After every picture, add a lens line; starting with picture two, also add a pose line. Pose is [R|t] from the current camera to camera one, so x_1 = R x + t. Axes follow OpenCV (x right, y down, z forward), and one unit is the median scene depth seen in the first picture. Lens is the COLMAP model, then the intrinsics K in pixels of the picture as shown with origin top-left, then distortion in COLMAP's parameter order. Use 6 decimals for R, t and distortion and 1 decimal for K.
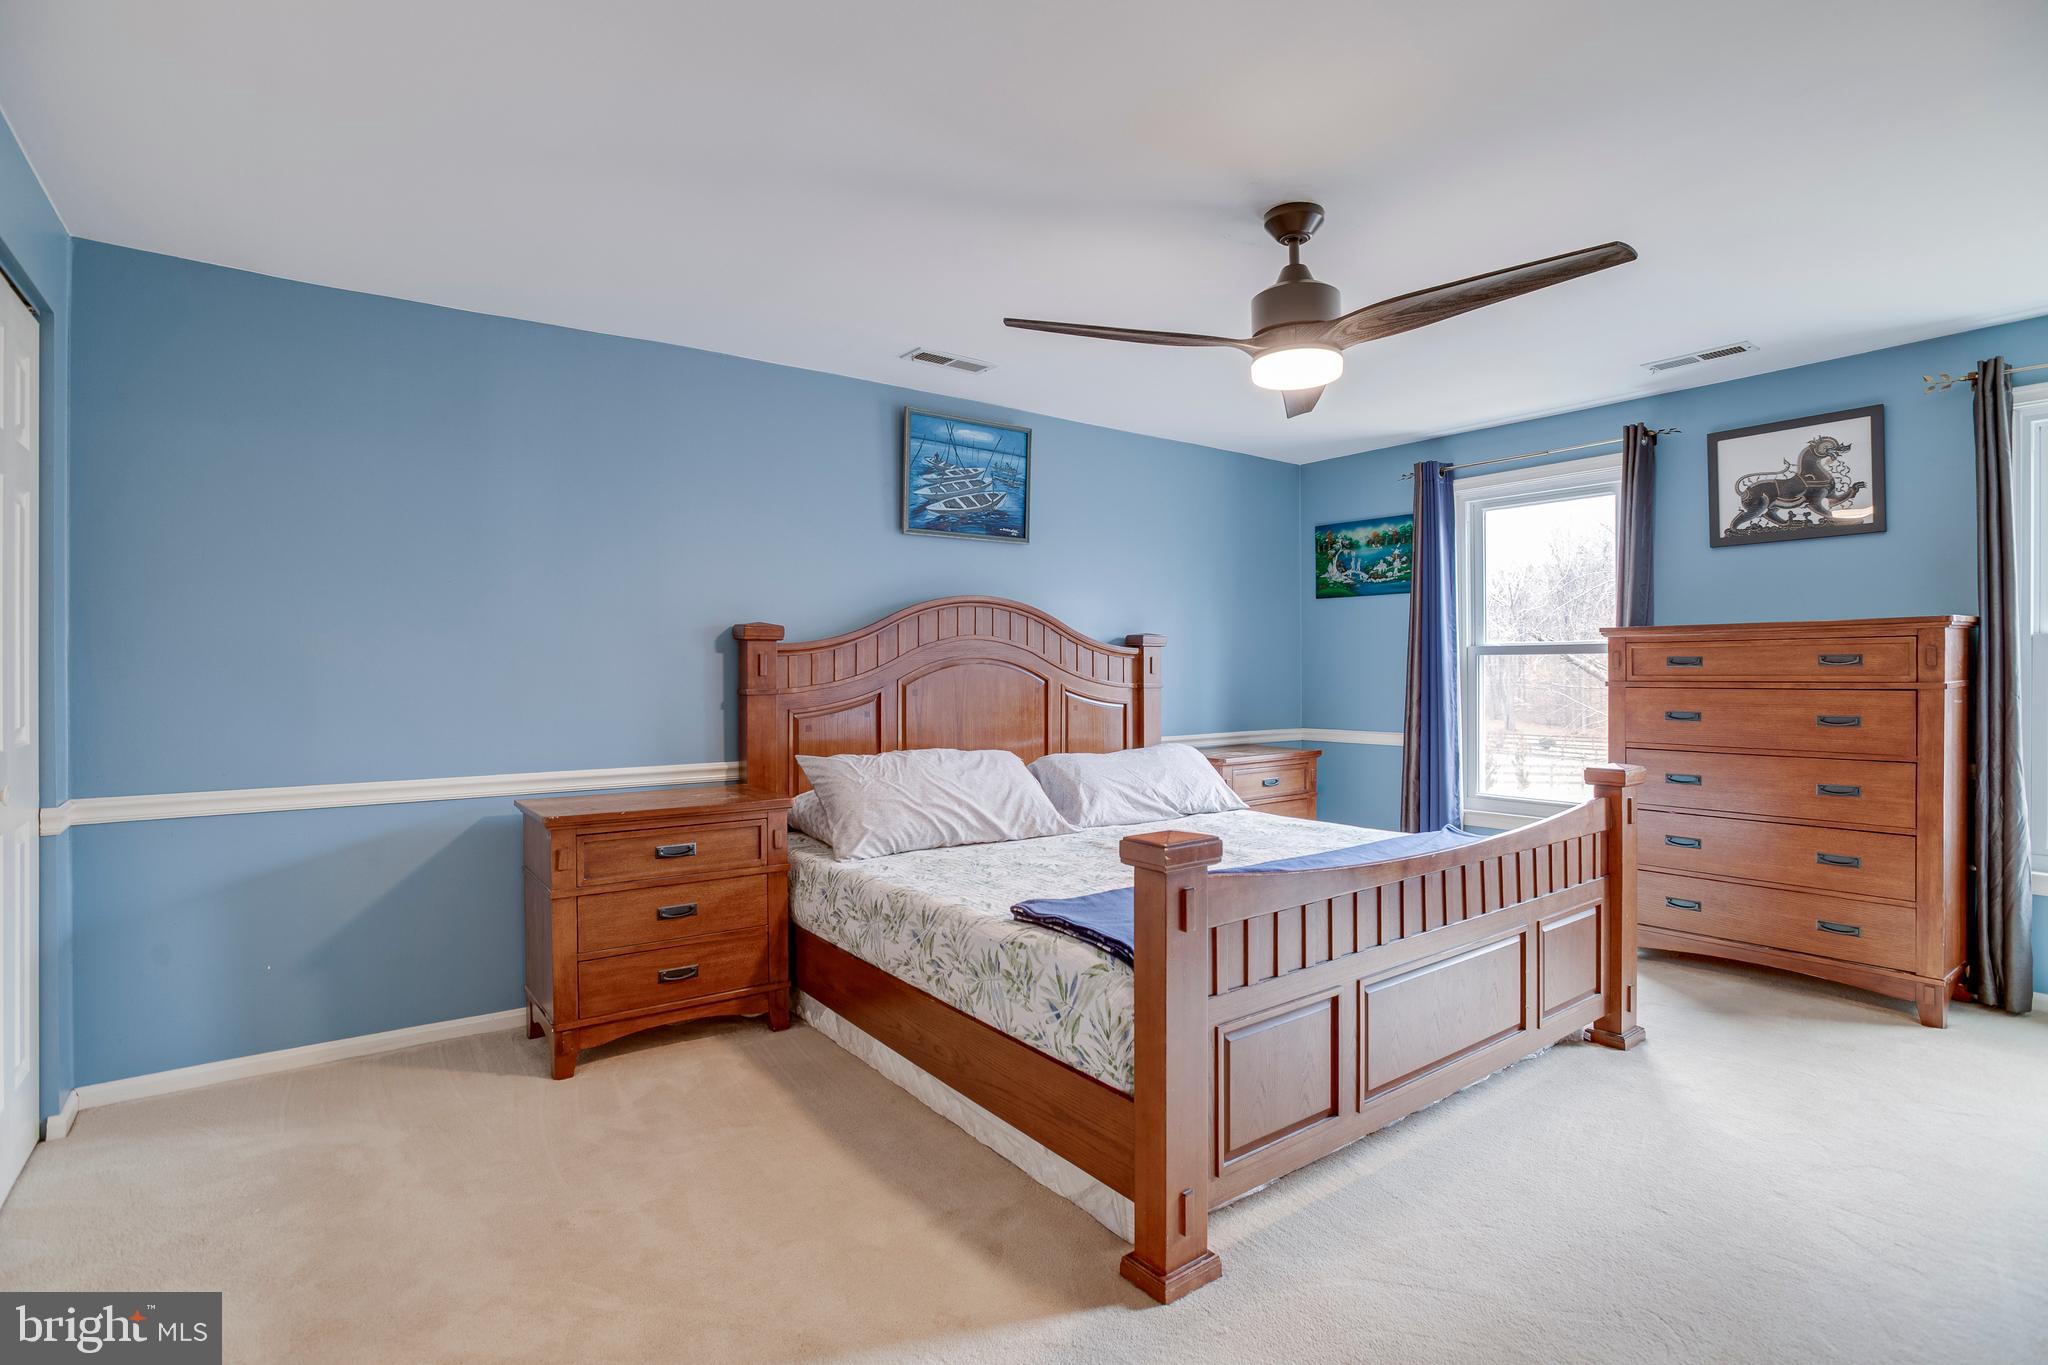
lens RADIAL K [[1003.3, 0, 1034.9], [0, 1003.3, 675.7], [0, 0, 1]] dist [-0.075211, 0.039258]
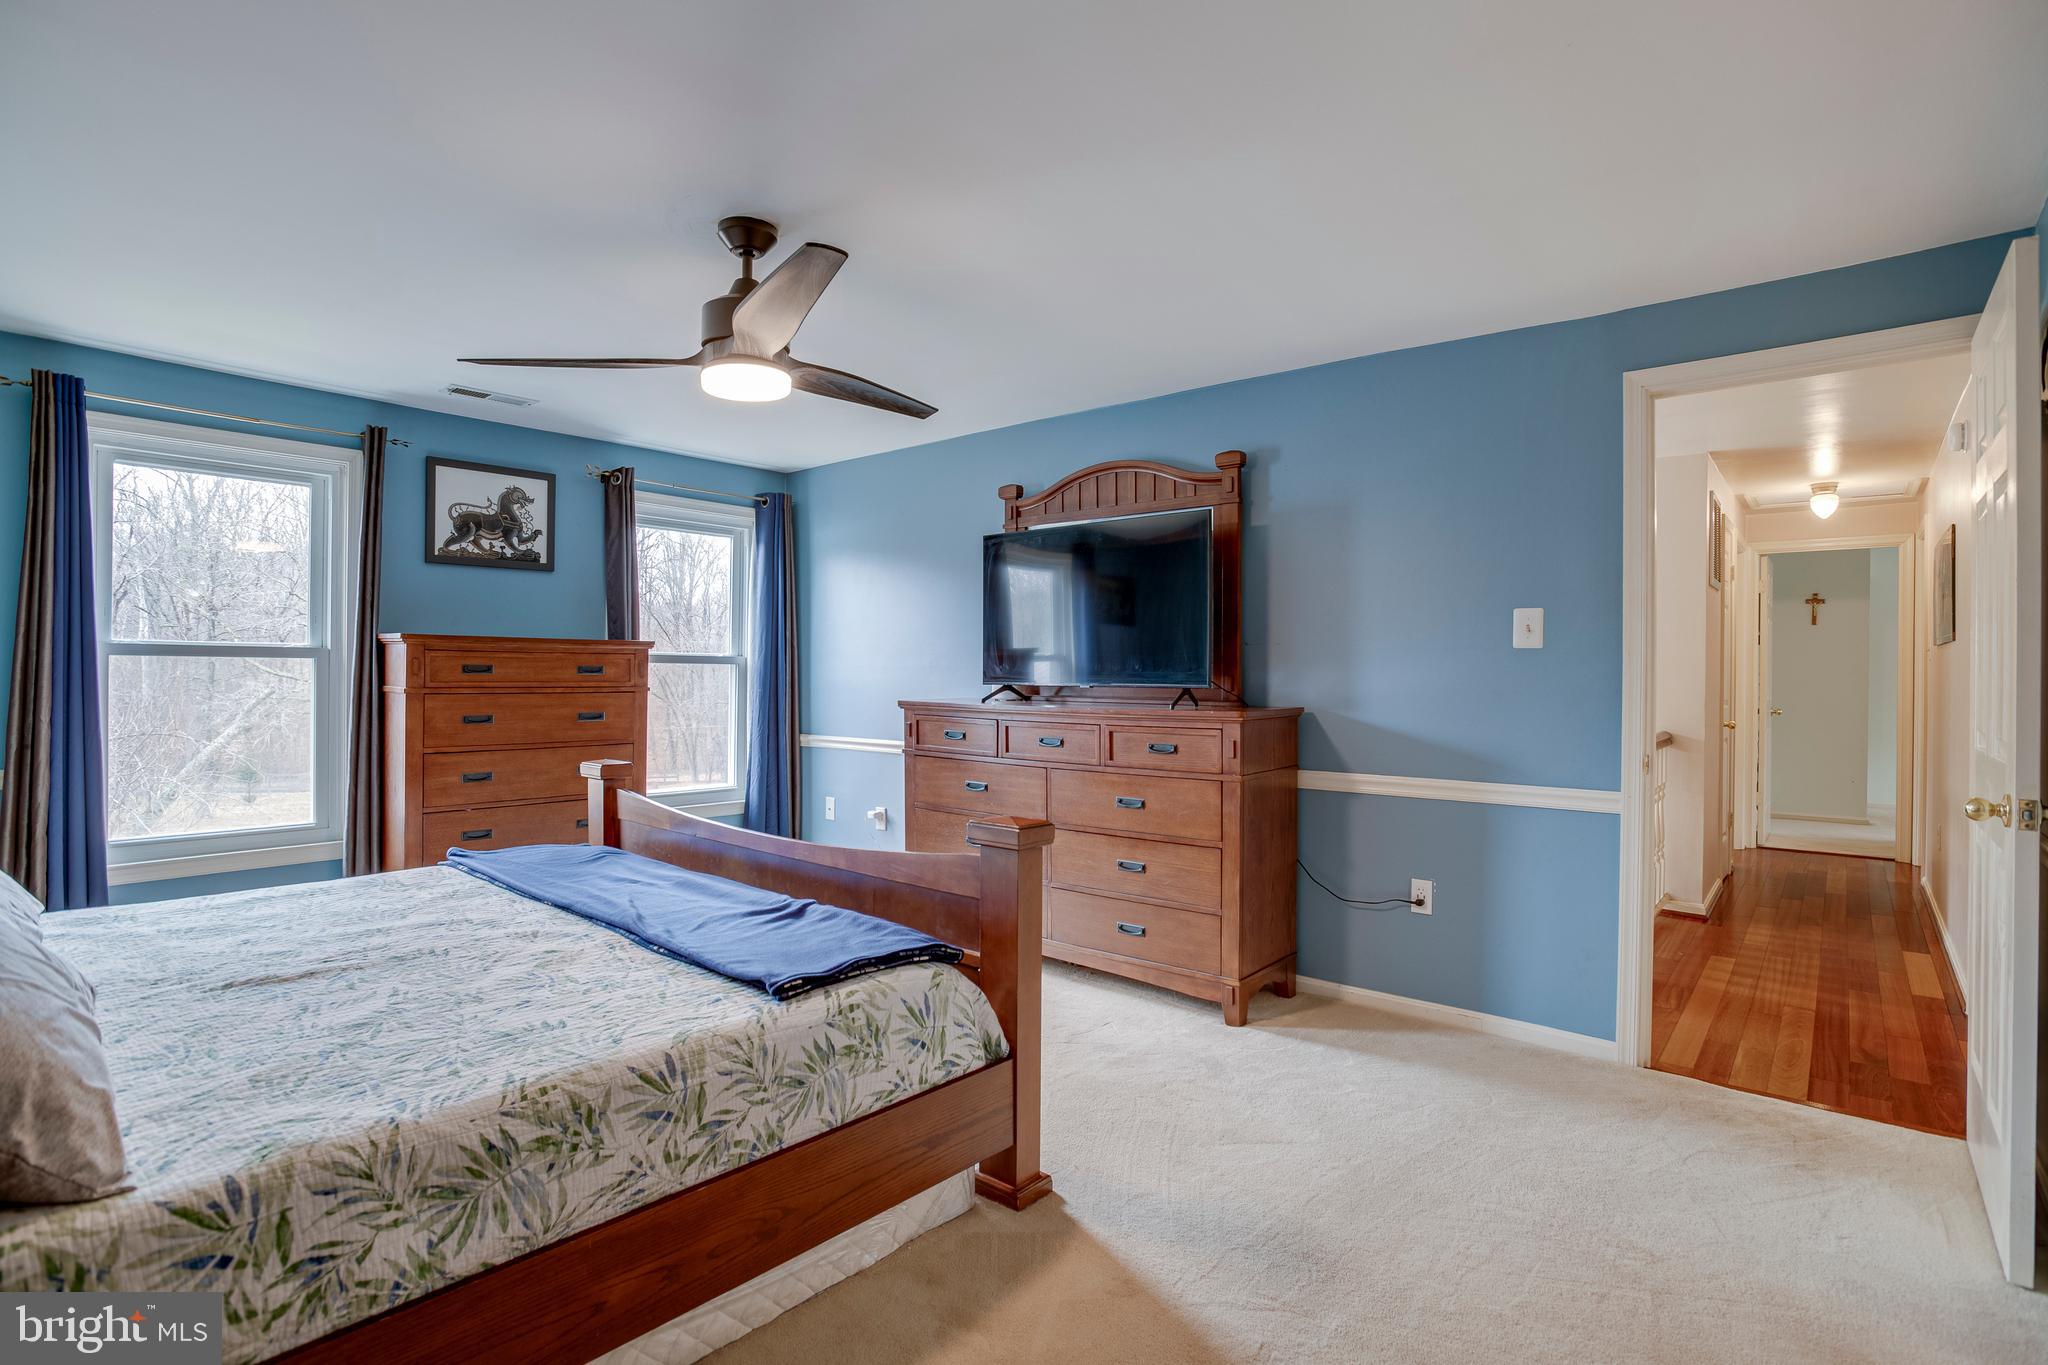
lens RADIAL K [[985.8, 0, 1024.0], [0, 985.8, 682.5], [0, 0, 1]] dist [-0.067549, 0.029797]
pose [[-0.209900, -0.004588, 0.977712, -0.530381], [0.000477, 0.999988, 0.004795, -0.004914], [-0.977723, 0.001473, -0.209896, 0.644228]]
